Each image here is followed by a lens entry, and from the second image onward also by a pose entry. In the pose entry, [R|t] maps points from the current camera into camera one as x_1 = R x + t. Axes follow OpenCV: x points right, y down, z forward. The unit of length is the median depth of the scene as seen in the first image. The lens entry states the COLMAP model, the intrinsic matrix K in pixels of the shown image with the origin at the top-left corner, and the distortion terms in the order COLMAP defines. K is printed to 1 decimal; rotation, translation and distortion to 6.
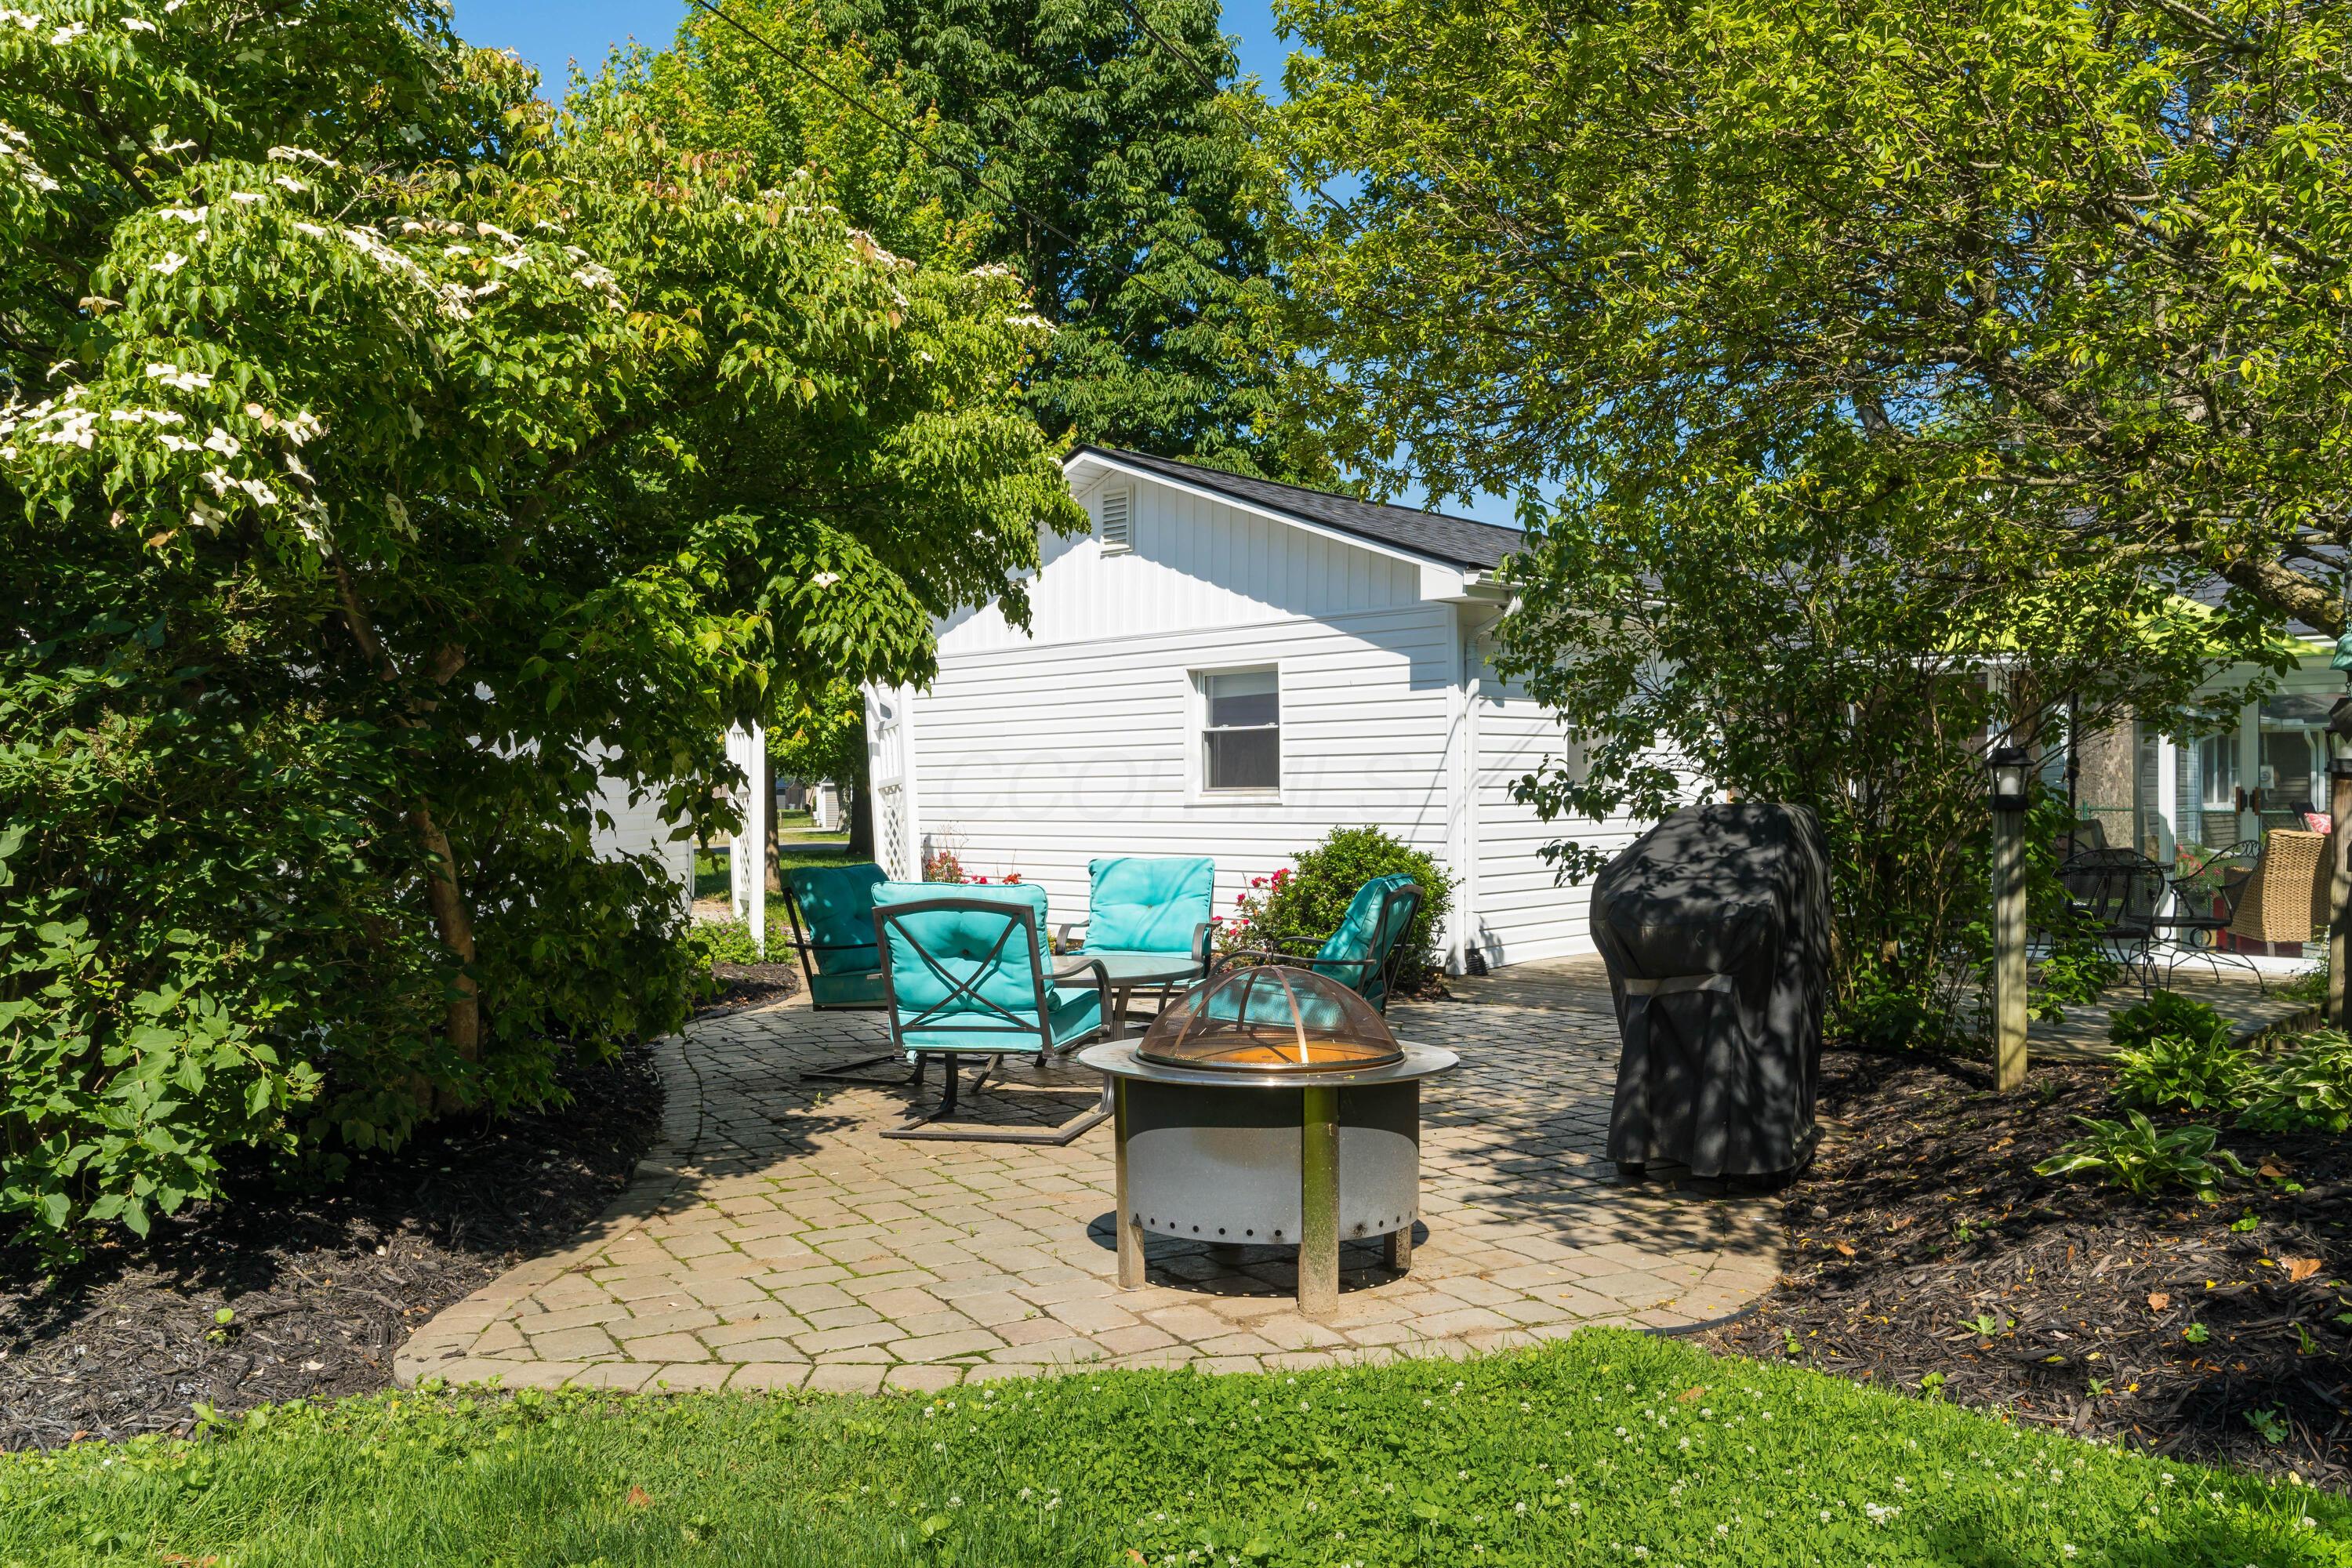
lens RADIAL K [[1808.1, 0, 1179.2], [0, 1808.1, 820.3], [0, 0, 1]] dist [-0.007262, -0.009236]
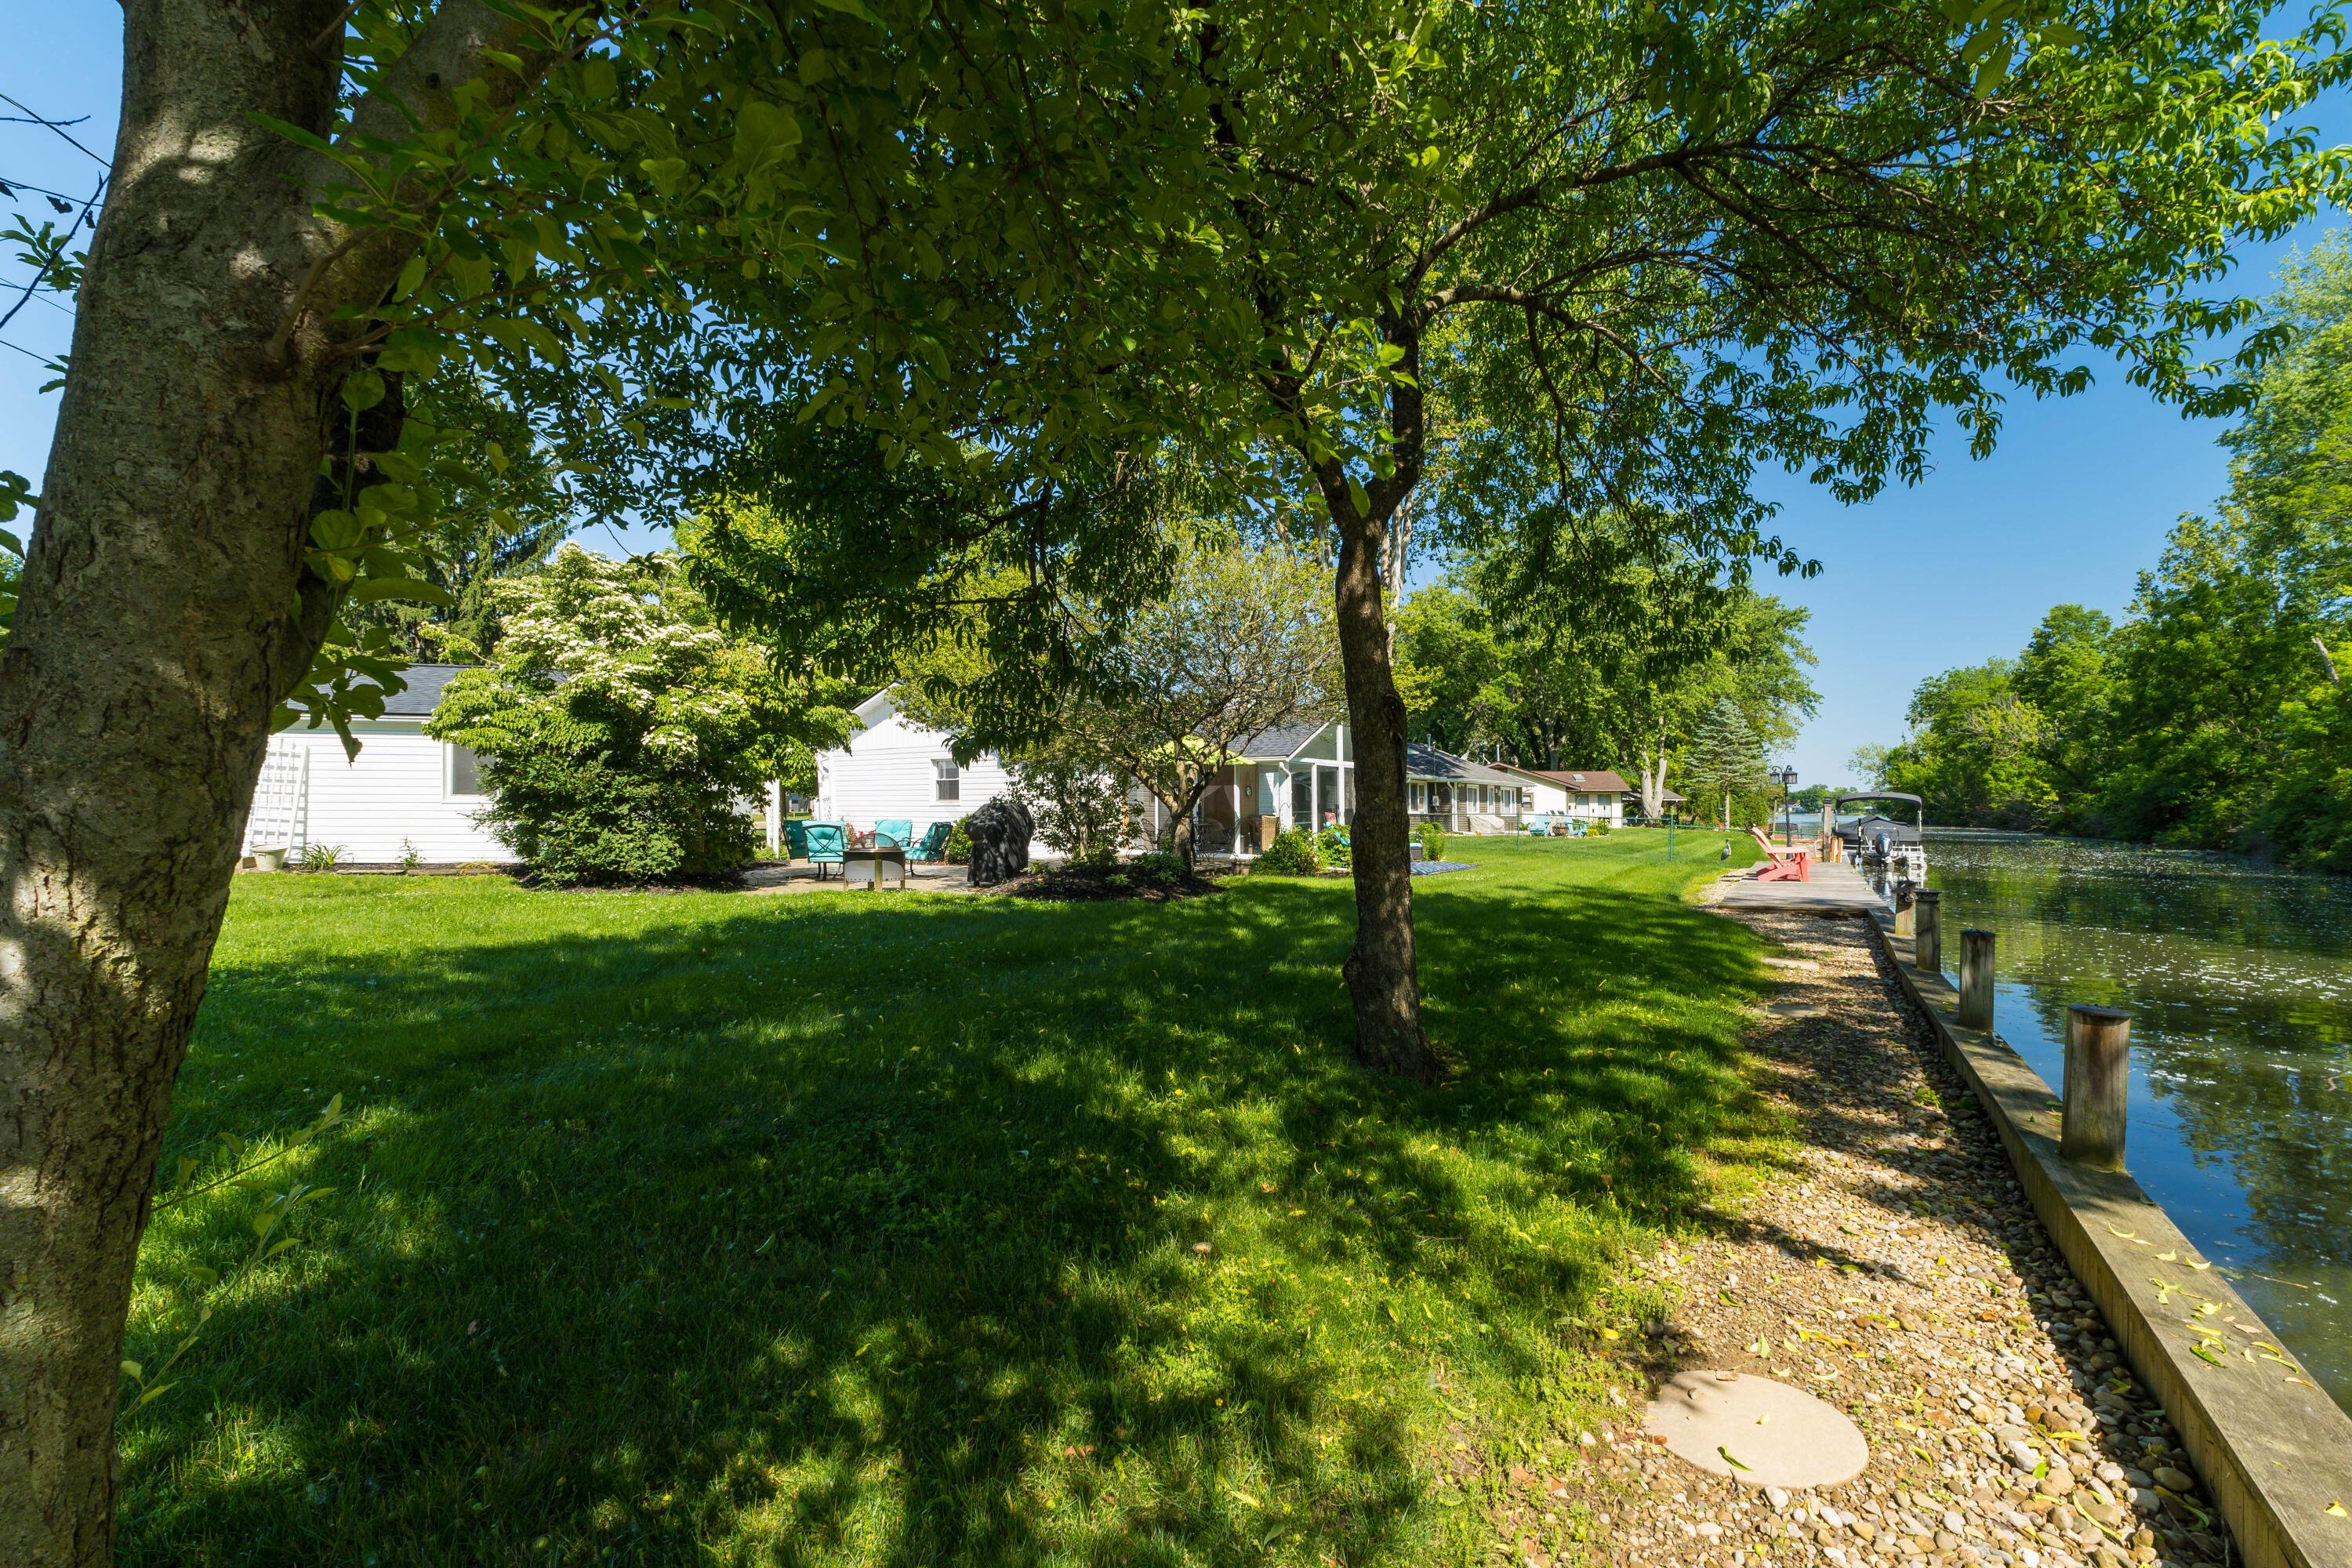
lens RADIAL K [[988.6, 0, 1160.5], [0, 988.6, 818.7], [0, 0, 1]] dist [0.001382, -0.000584]
pose [[0.990801, 0.006597, 0.135167, 0.343227], [-0.006387, 0.999978, -0.001987, 0.029064], [-0.135177, 0.001105, 0.990821, -1.380291]]
